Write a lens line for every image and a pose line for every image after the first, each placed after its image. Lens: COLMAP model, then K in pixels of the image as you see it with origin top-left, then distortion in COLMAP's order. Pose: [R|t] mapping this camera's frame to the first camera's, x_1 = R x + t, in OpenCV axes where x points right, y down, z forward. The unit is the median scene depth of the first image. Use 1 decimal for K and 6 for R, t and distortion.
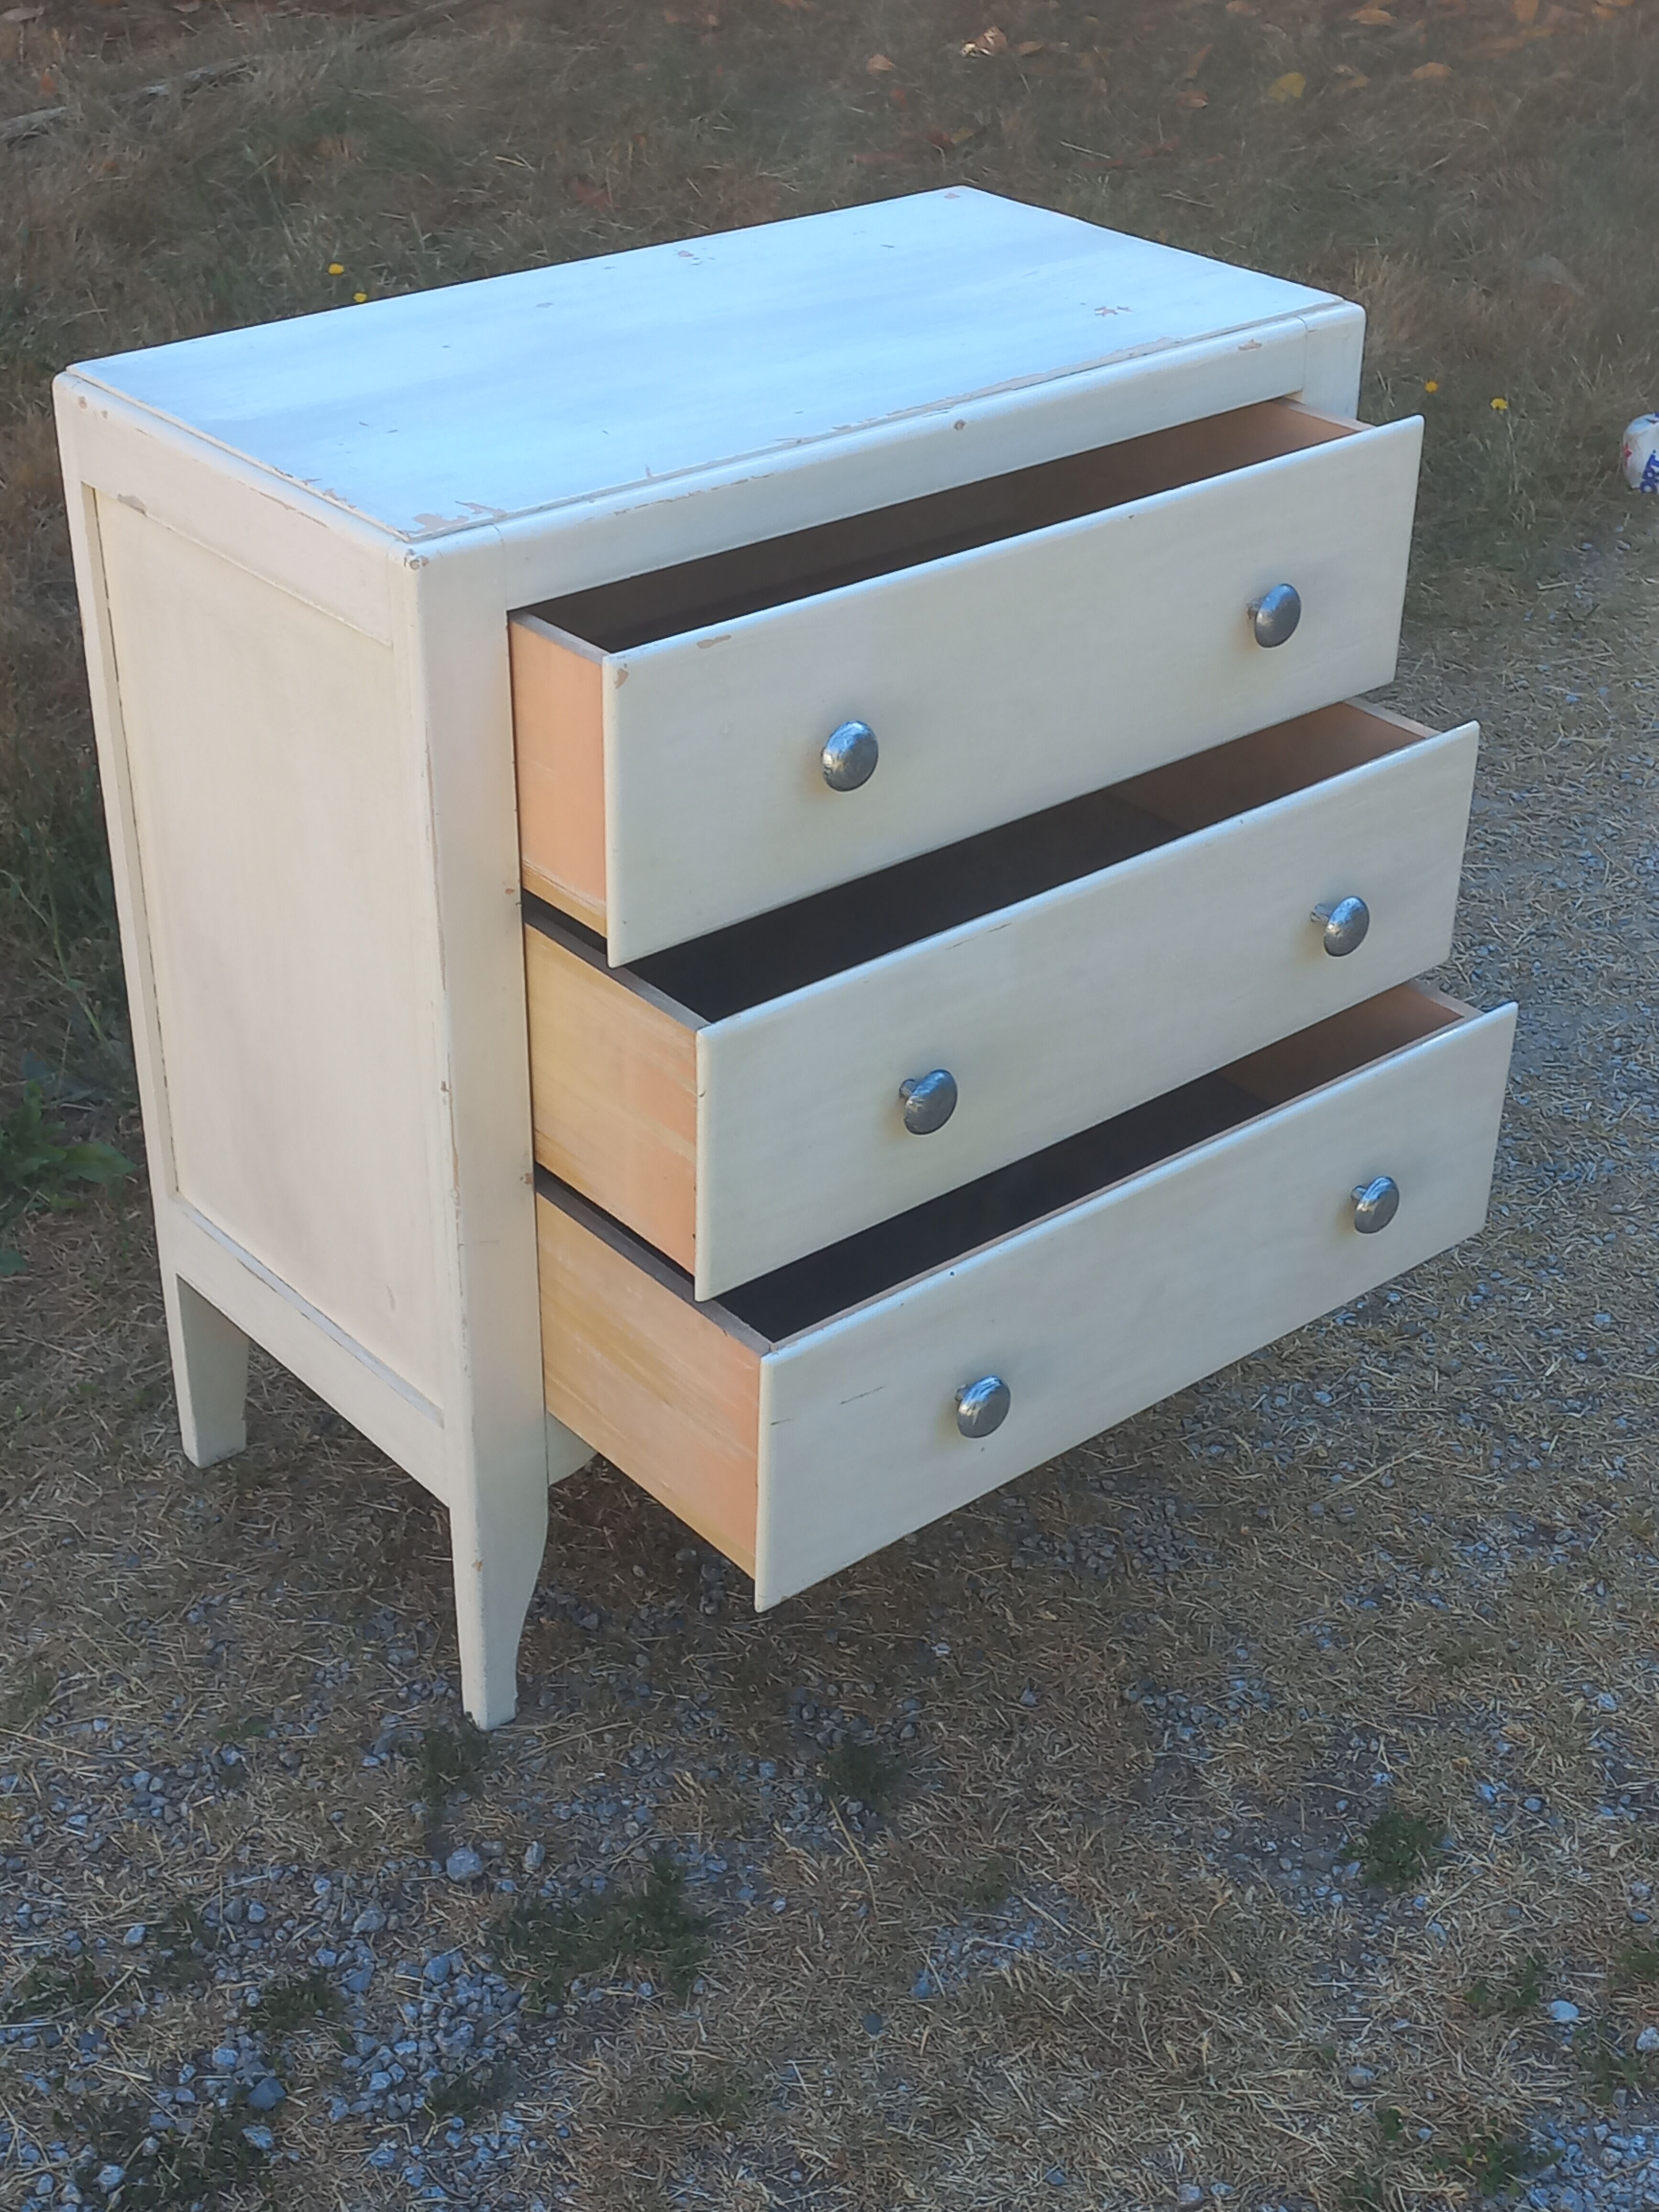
lens RADIAL K [[3134.9, 0, 846.6], [0, 3134.9, 1123.6], [0, 0, 1]] dist [0.076748, 0.000000]
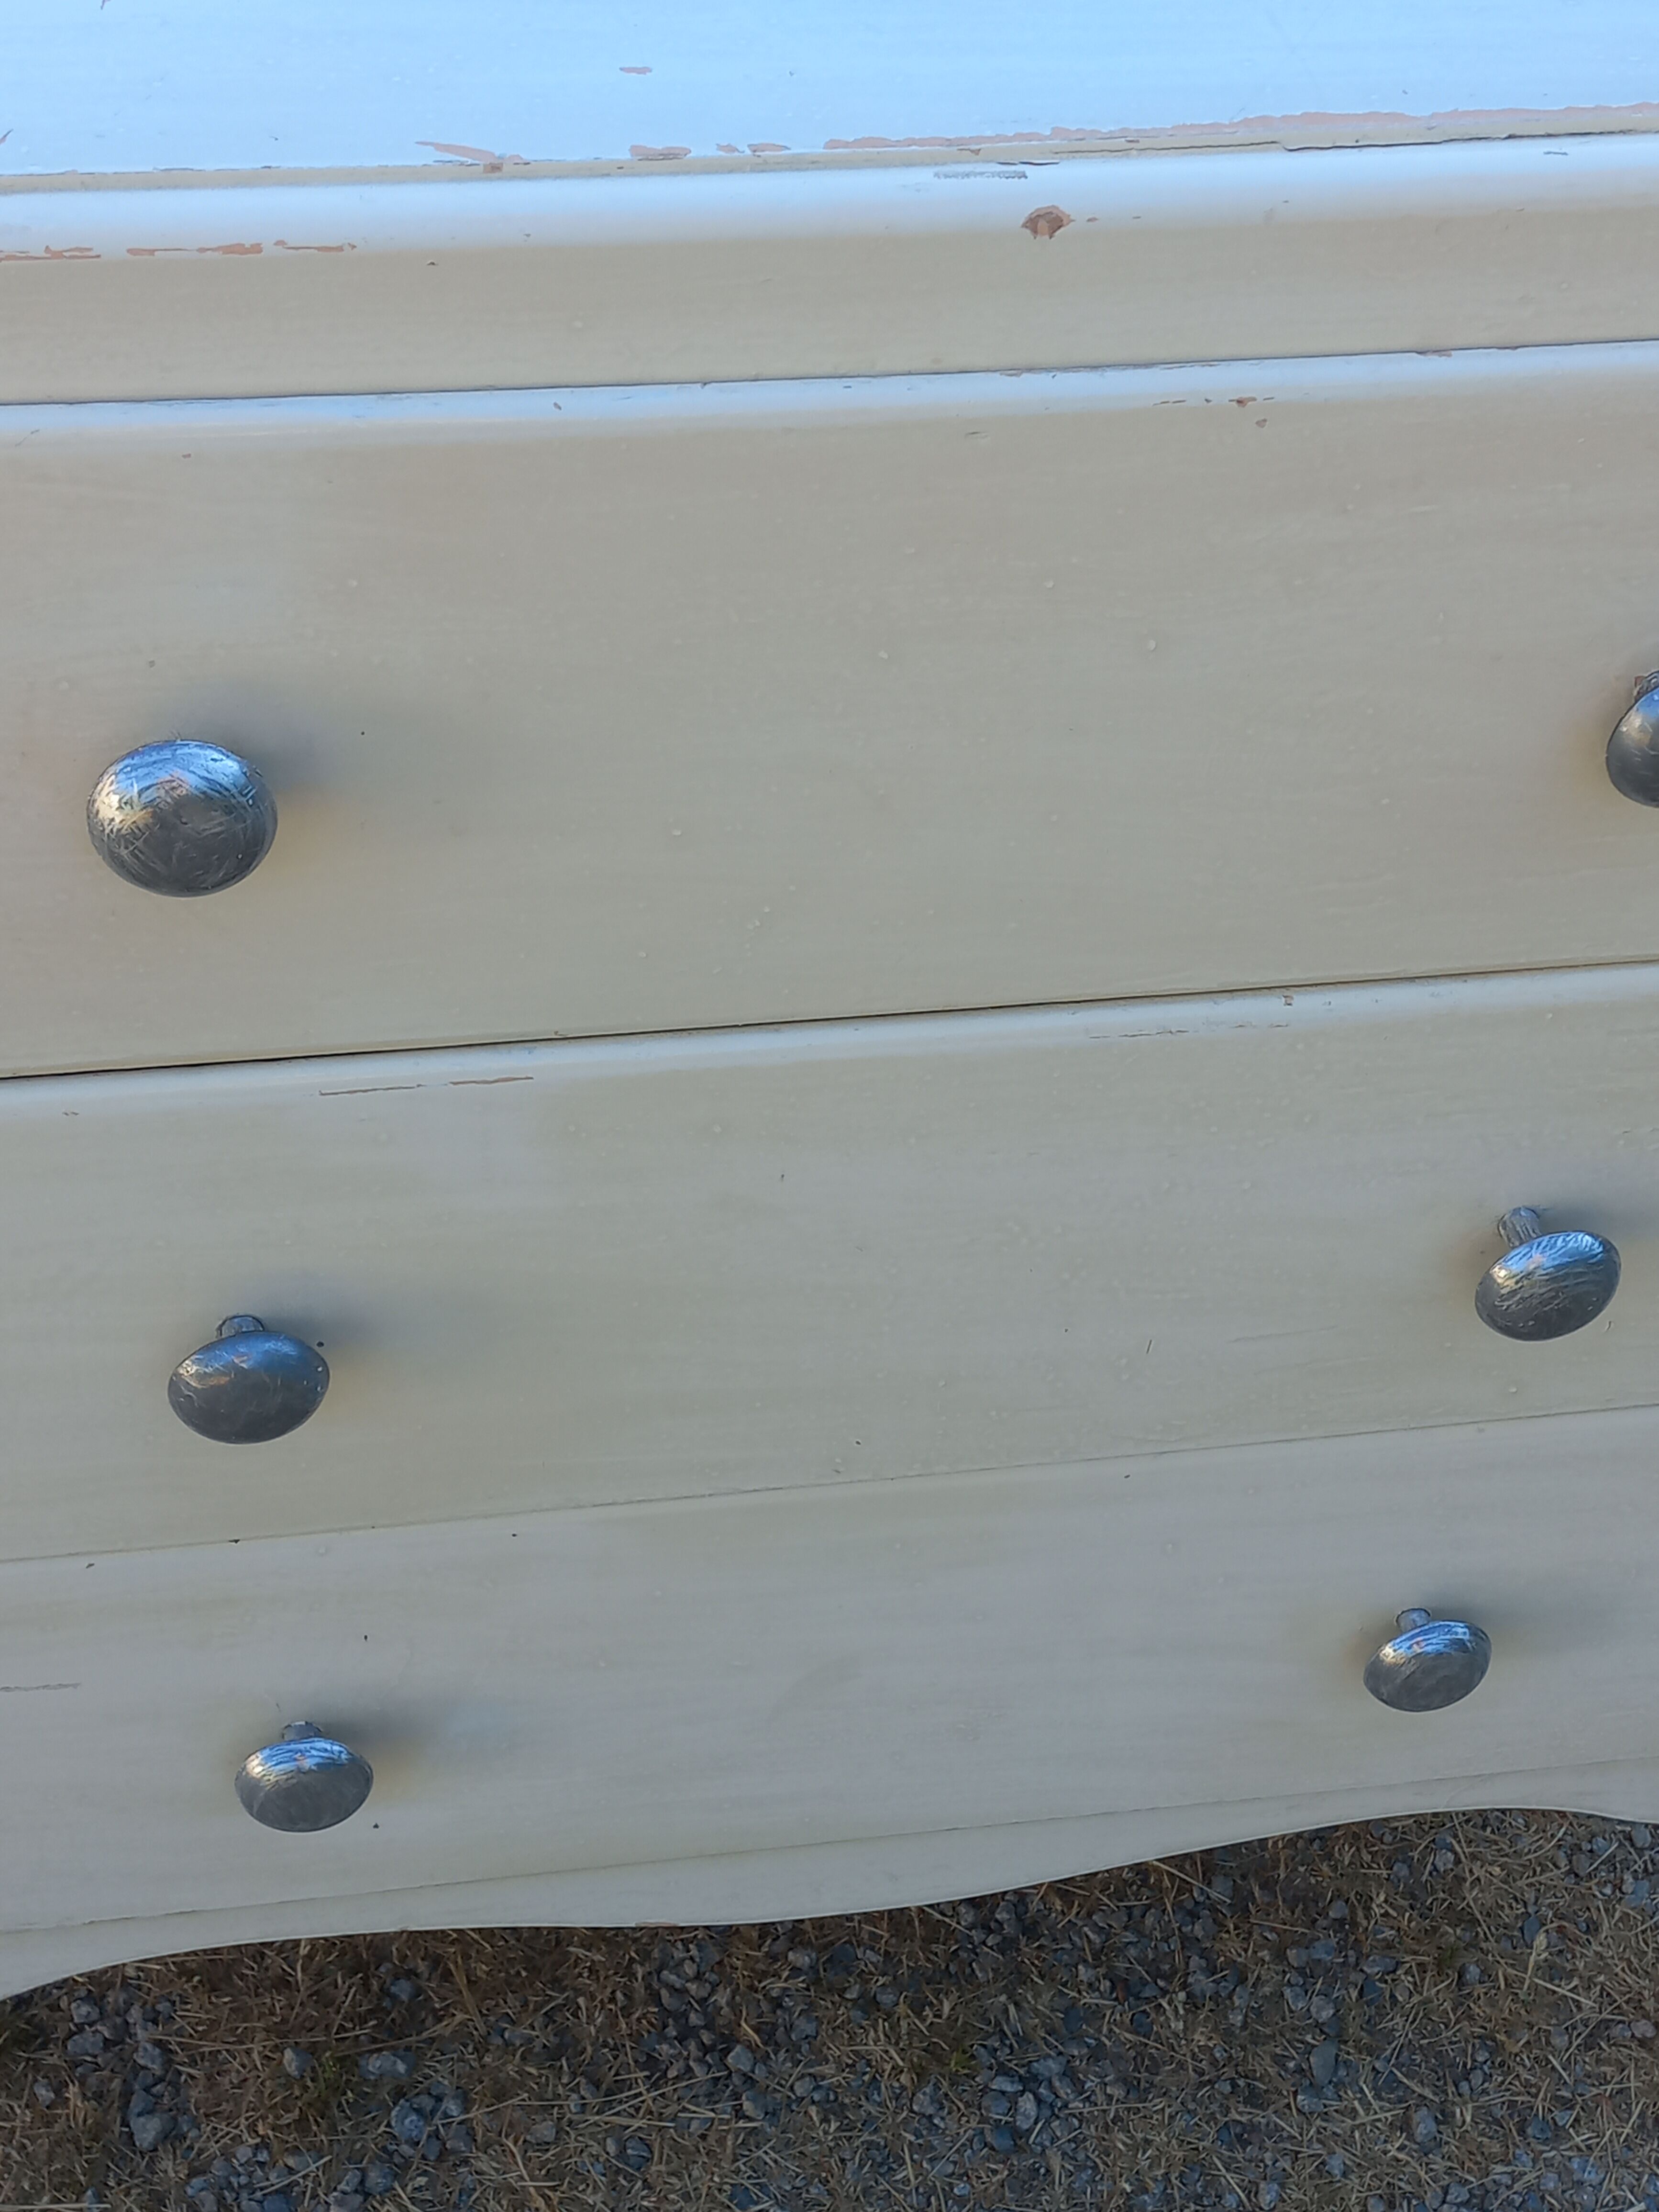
lens RADIAL K [[3134.9, 0, 848.1], [0, 3134.9, 1094.2], [0, 0, 1]] dist [0.076748, 0.000000]
pose [[0.858651, 0.370804, -0.353868, 0.162942], [-0.289850, 0.920676, 0.261426, -0.200935], [0.422735, -0.121905, 0.898017, 0.612697]]
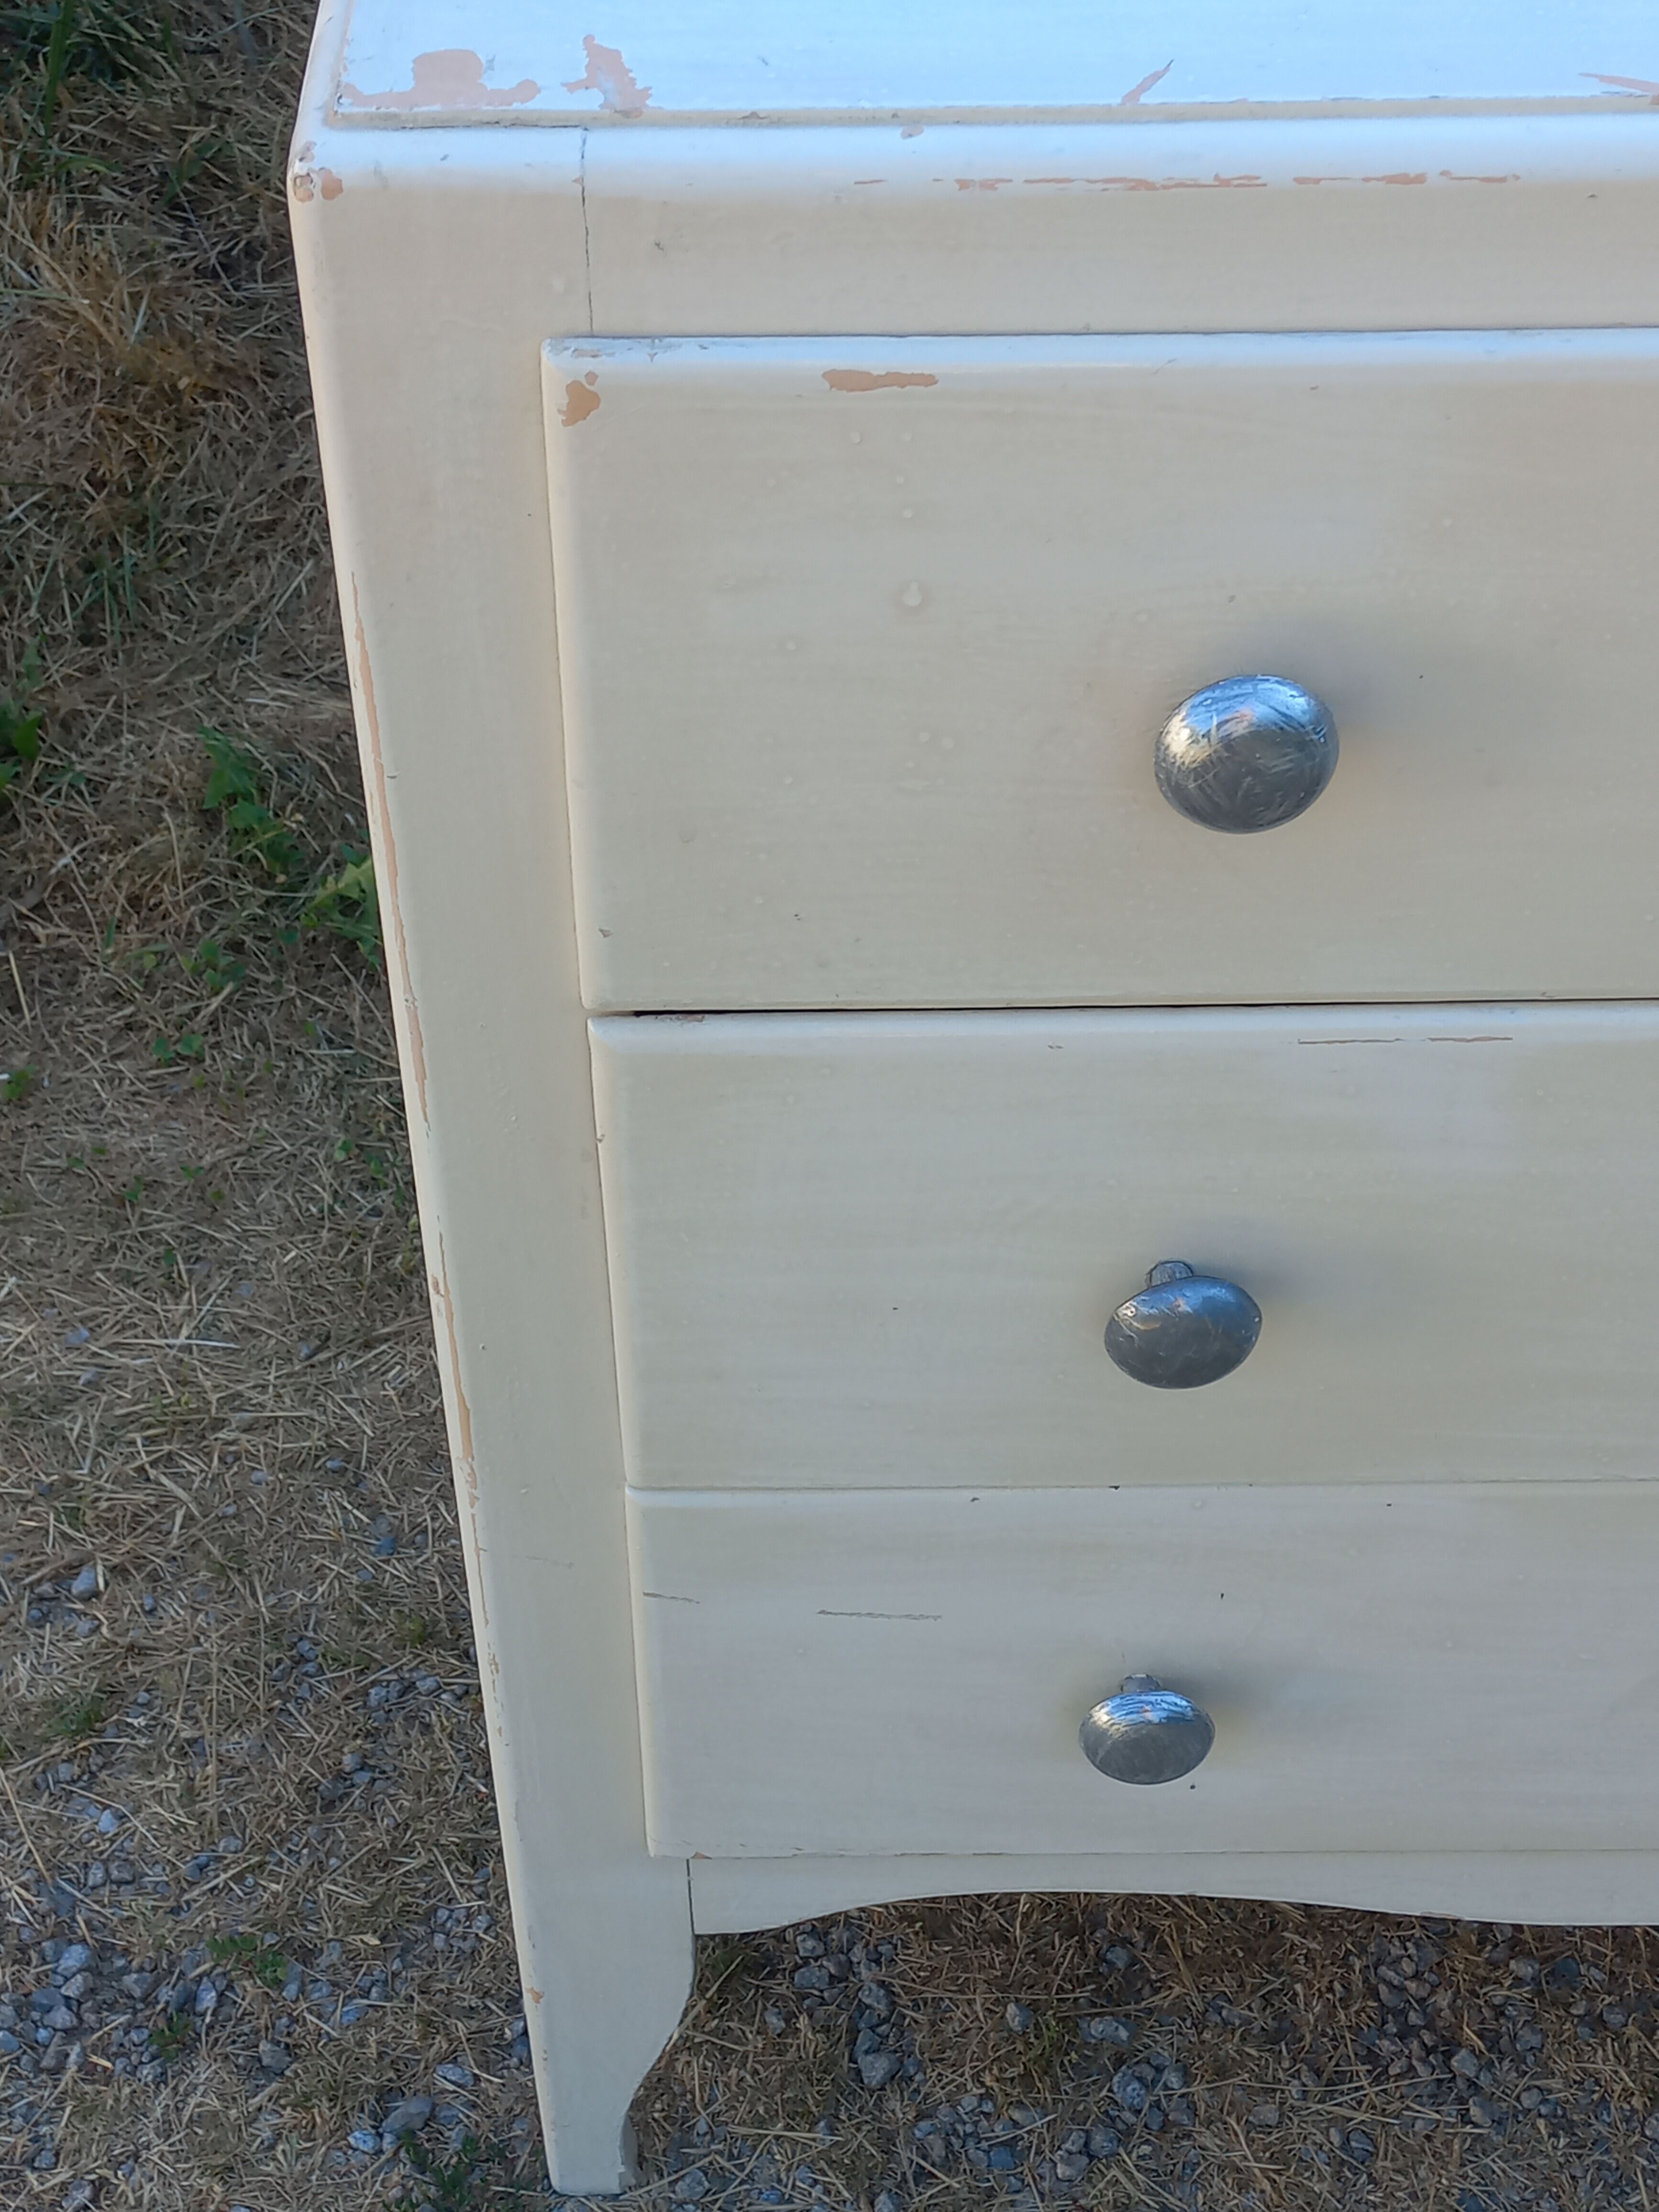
lens RADIAL K [[3134.9, 0, 865.4], [0, 3134.9, 1097.7], [0, 0, 1]] dist [0.076748, 0.000000]
pose [[0.782804, 0.419016, -0.460048, 0.109534], [-0.308989, 0.903464, 0.297117, -0.173308], [0.540133, -0.090434, 0.836706, 0.581243]]
